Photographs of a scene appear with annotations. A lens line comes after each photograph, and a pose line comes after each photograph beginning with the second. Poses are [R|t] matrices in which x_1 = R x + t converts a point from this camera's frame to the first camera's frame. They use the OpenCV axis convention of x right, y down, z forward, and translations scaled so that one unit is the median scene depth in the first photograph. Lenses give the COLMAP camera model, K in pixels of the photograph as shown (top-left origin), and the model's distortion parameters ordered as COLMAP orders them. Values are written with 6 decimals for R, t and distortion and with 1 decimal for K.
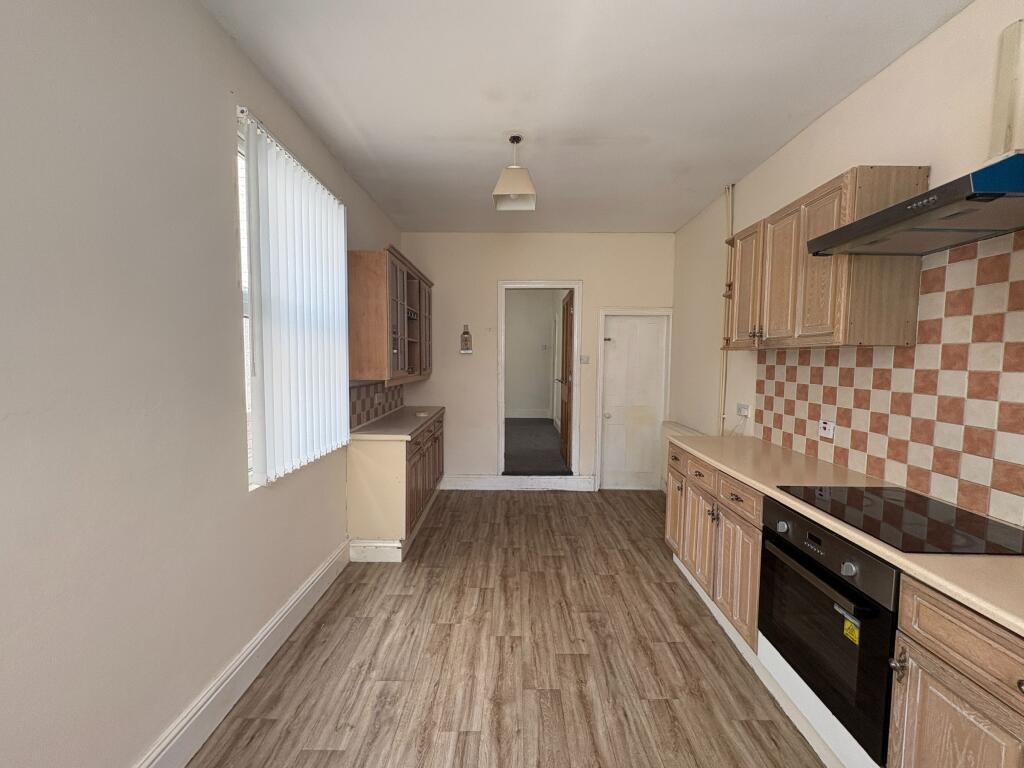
lens RADIAL K [[407.7, 0, 508.5], [0, 407.7, 384.0], [0, 0, 1]] dist [0.000753, -0.000003]
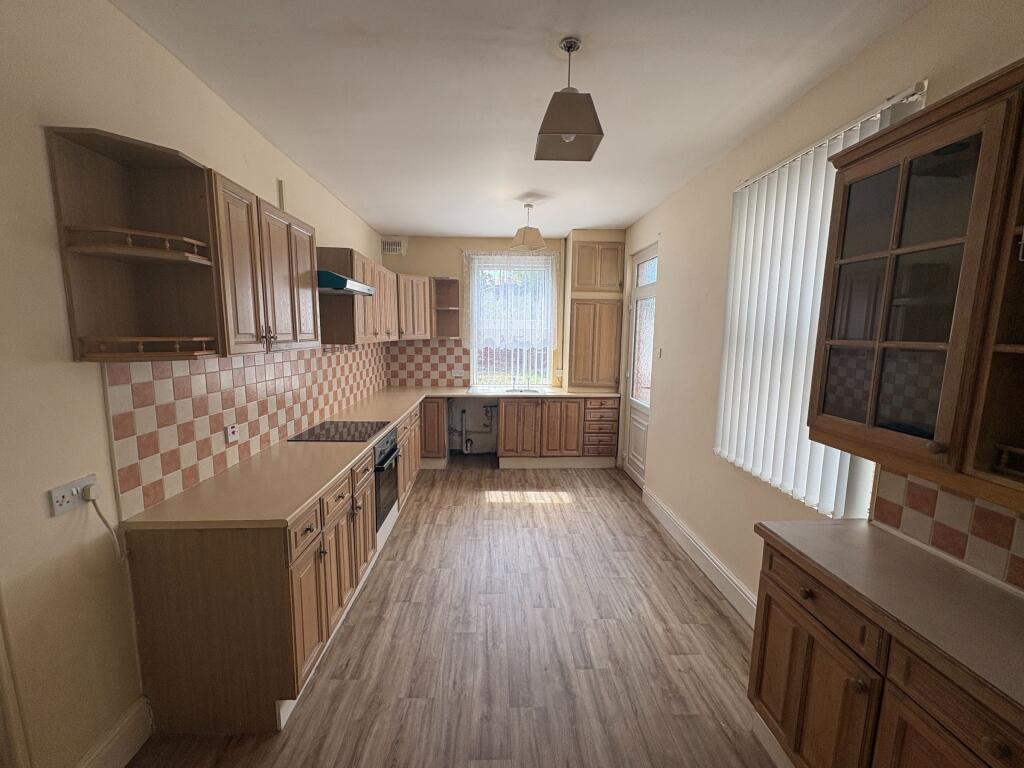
lens RADIAL K [[407.7, 0, 510.5], [0, 407.7, 384.5], [0, 0, 1]] dist [0.000753, -0.000003]
pose [[-0.998355, -0.010151, -0.056429, 0.147320], [-0.020828, 0.981173, 0.192004, -0.185305], [0.053417, 0.192863, -0.979771, 1.763971]]
